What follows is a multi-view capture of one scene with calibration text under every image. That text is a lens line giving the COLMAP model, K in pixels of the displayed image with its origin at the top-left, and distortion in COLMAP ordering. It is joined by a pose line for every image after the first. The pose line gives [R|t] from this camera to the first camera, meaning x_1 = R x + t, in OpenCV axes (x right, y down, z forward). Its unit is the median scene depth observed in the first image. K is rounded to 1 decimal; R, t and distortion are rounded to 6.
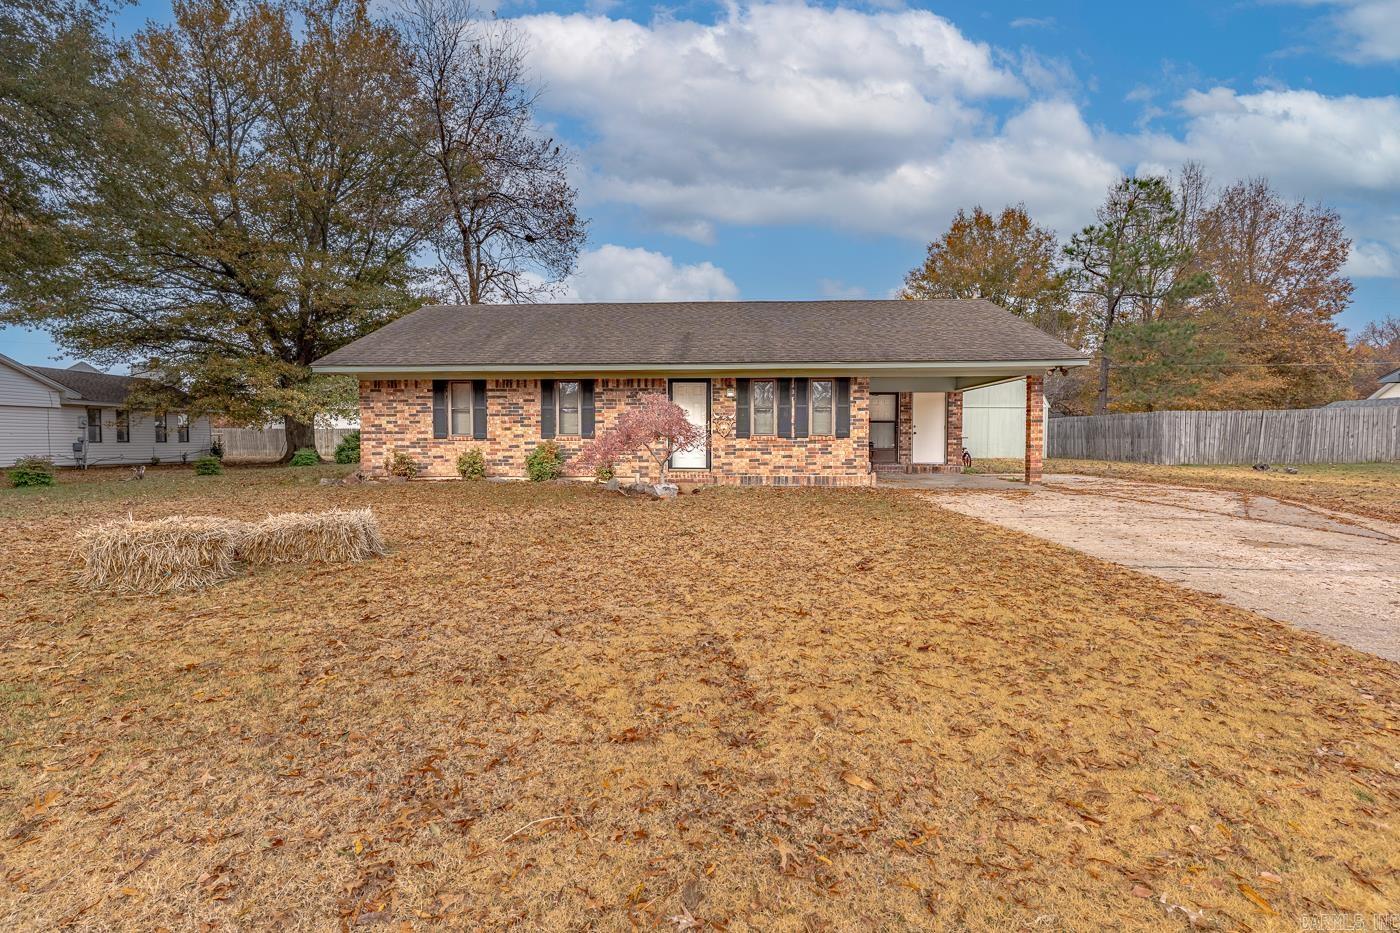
lens RADIAL K [[683.0, 0, 685.2], [0, 683.0, 478.6], [0, 0, 1]] dist [-0.003148, 0.001981]
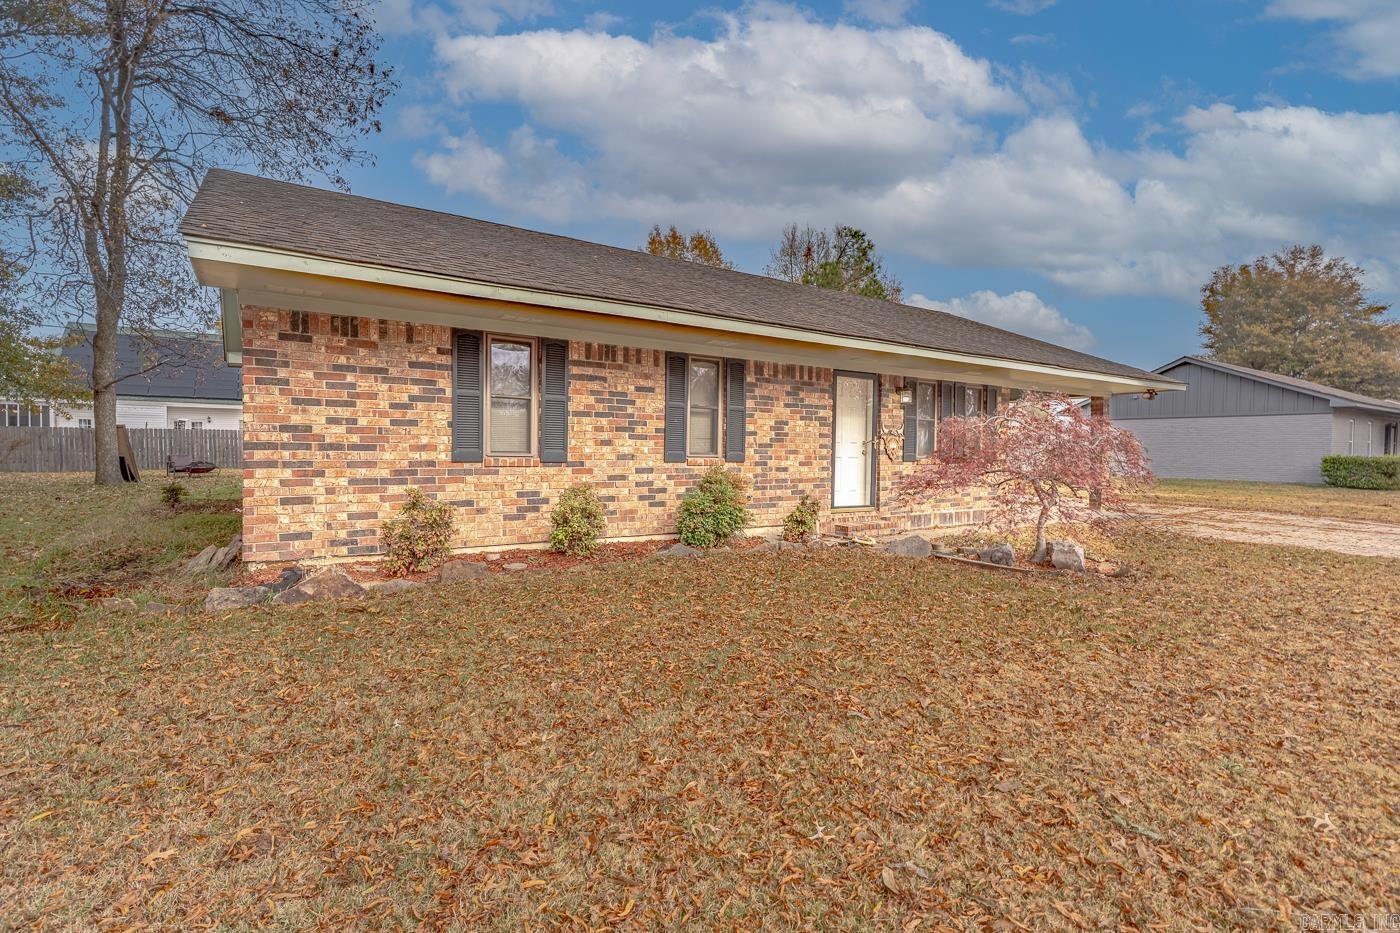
lens RADIAL K [[683.0, 0, 709.5], [0, 683.0, 458.5], [0, 0, 1]] dist [-0.003148, 0.001981]
pose [[0.793238, 0.002825, 0.608905, -0.506343], [0.022552, 0.999167, -0.034014, -0.042537], [-0.608494, 0.040713, 0.792513, 0.556687]]
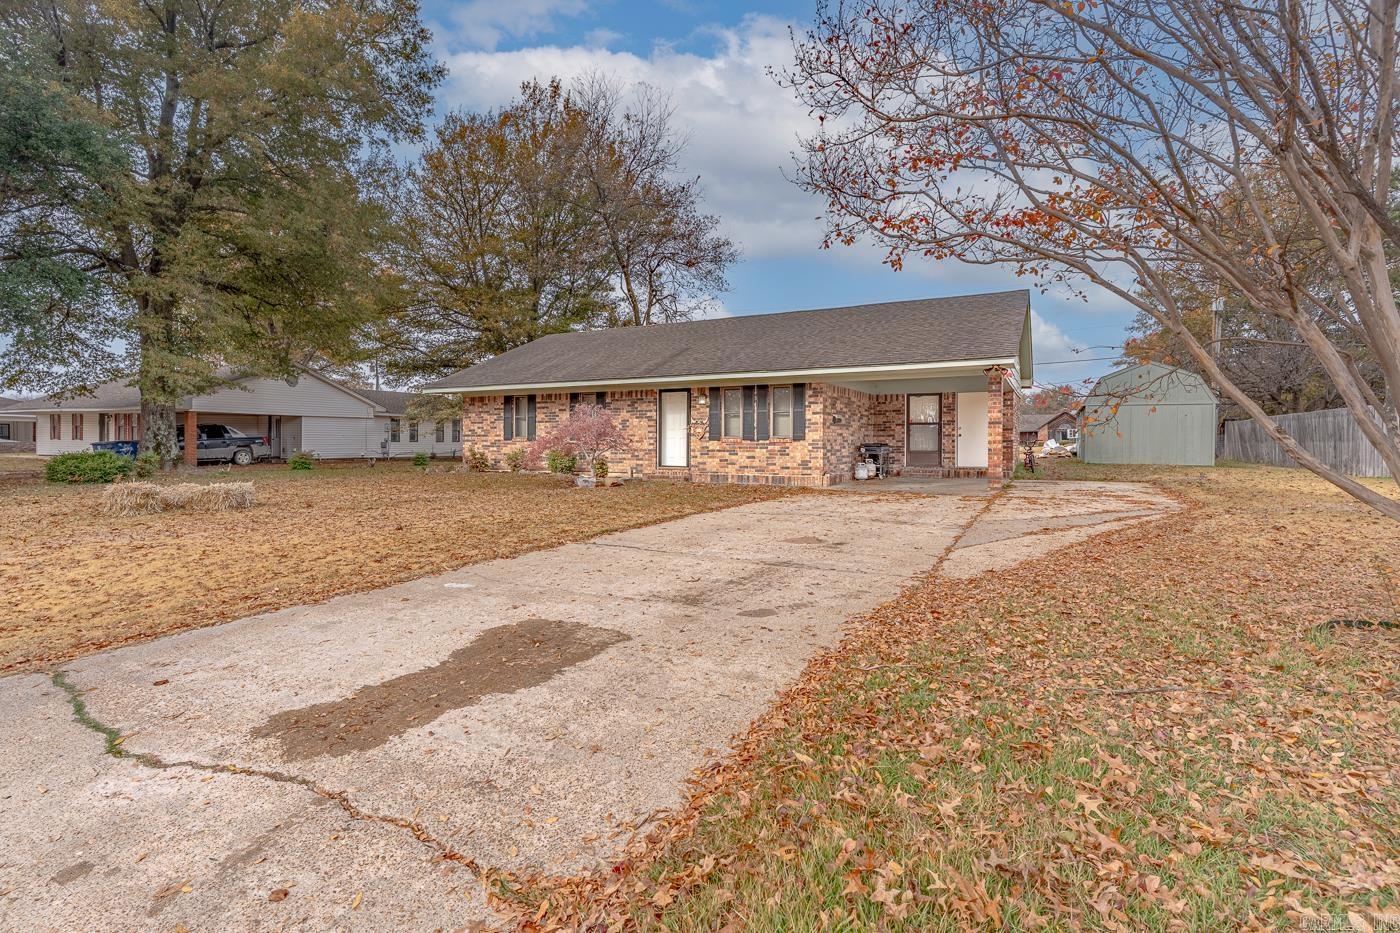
lens RADIAL K [[683.0, 0, 692.2], [0, 683.0, 457.6], [0, 0, 1]] dist [-0.003148, 0.001981]
pose [[0.900471, 0.013610, -0.434703, 0.531945], [-0.027293, 0.999309, -0.025249, -0.001769], [0.434058, 0.034600, 0.900220, -0.023511]]
